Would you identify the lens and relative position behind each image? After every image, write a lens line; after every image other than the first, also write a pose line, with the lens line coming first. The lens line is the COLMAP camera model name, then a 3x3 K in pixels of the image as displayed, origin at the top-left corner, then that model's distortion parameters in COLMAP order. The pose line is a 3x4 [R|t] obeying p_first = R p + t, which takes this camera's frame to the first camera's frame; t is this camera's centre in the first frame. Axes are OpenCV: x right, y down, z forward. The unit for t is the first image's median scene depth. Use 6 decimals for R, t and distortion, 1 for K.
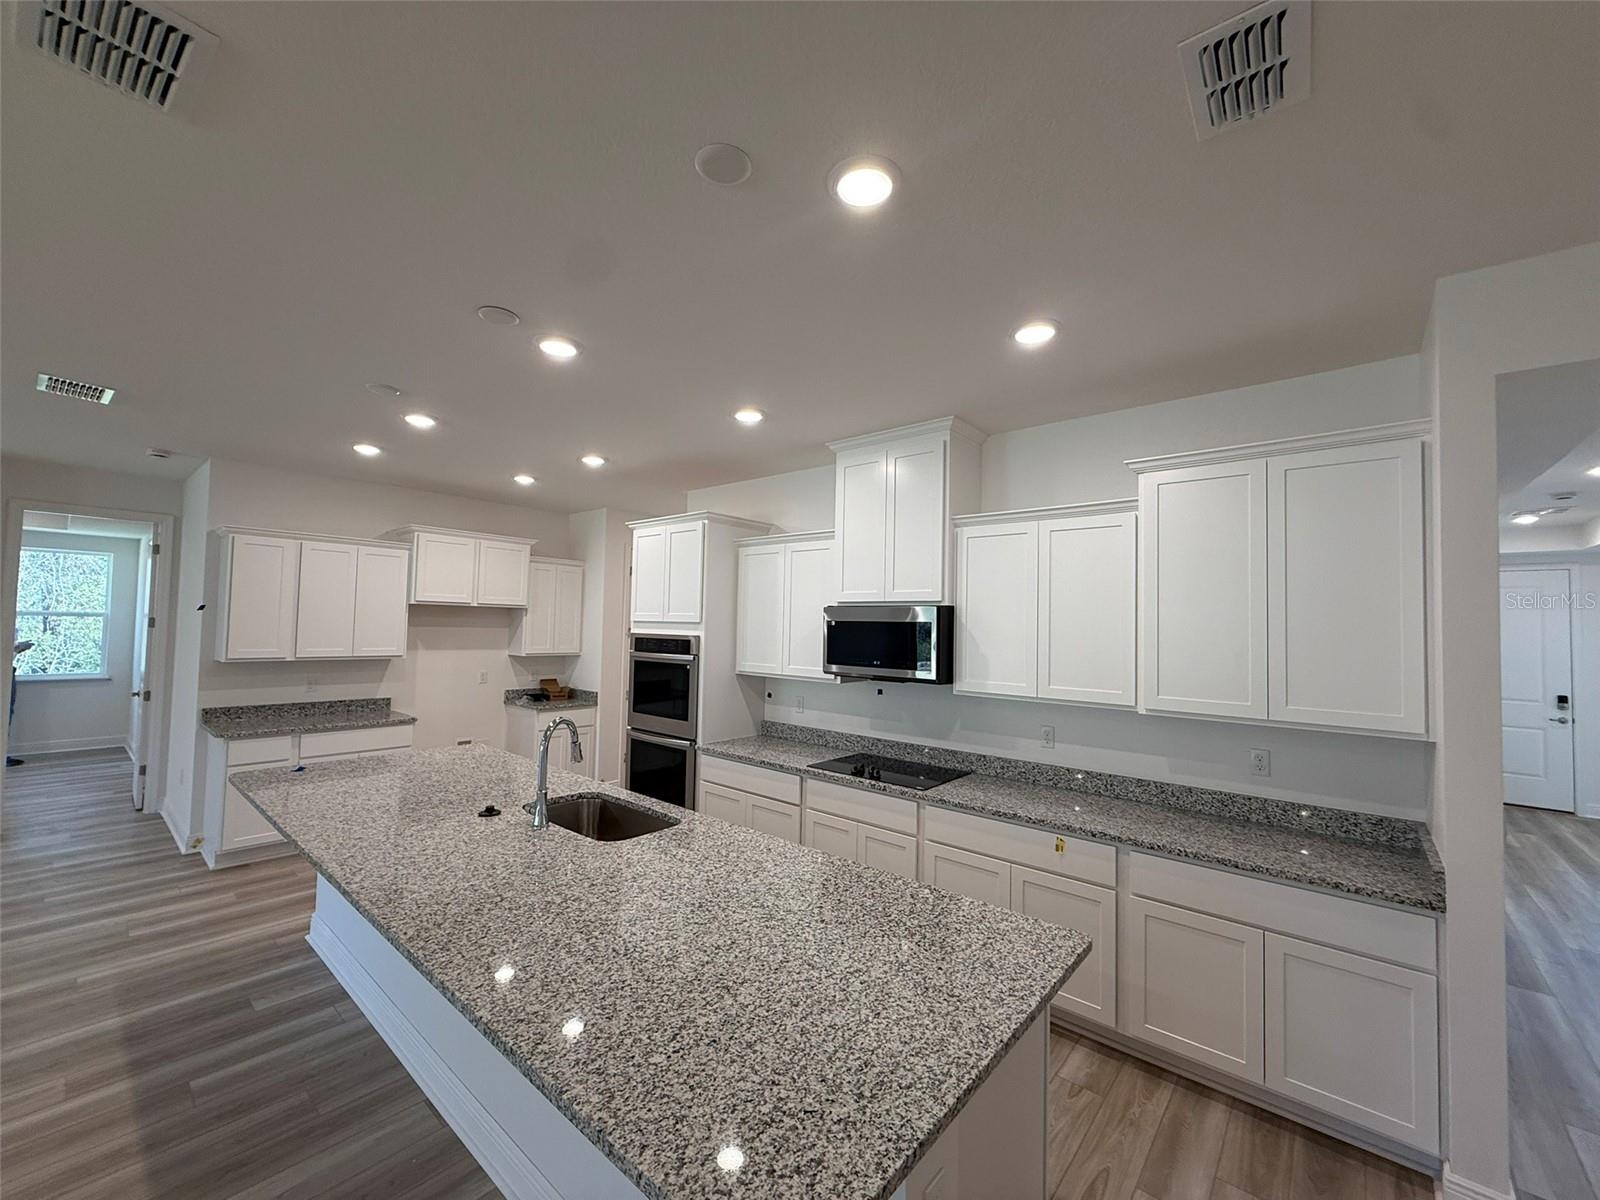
lens RADIAL K [[637.4, 0, 800.0], [0, 637.4, 600.0], [0, 0, 1]] dist [0.001011, 0.000112]
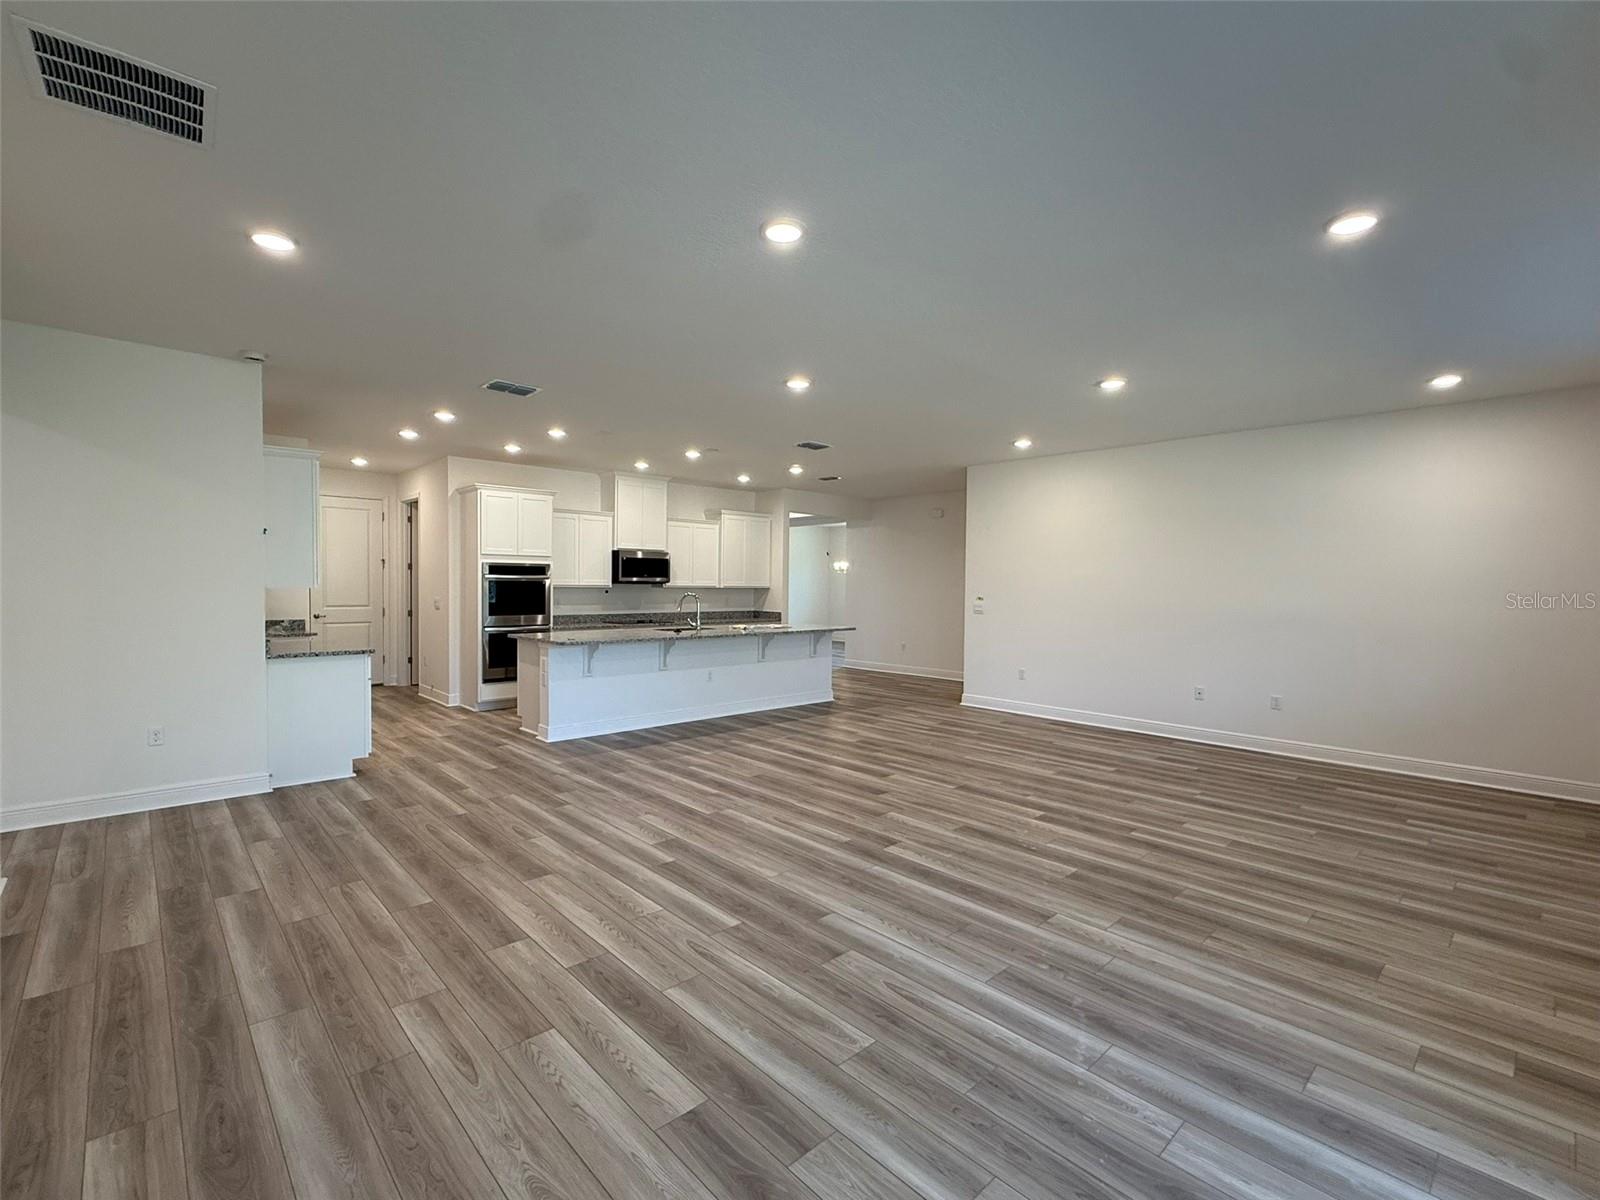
lens RADIAL K [[730.1, 0, 800.0], [0, 730.1, 600.0], [0, 0, 1]] dist [0.000069, -0.000002]
pose [[0.126255, -0.038306, 0.991258, -2.142255], [-0.050059, 0.997735, 0.044932, 0.034971], [-0.990734, -0.055294, 0.124051, 0.129132]]
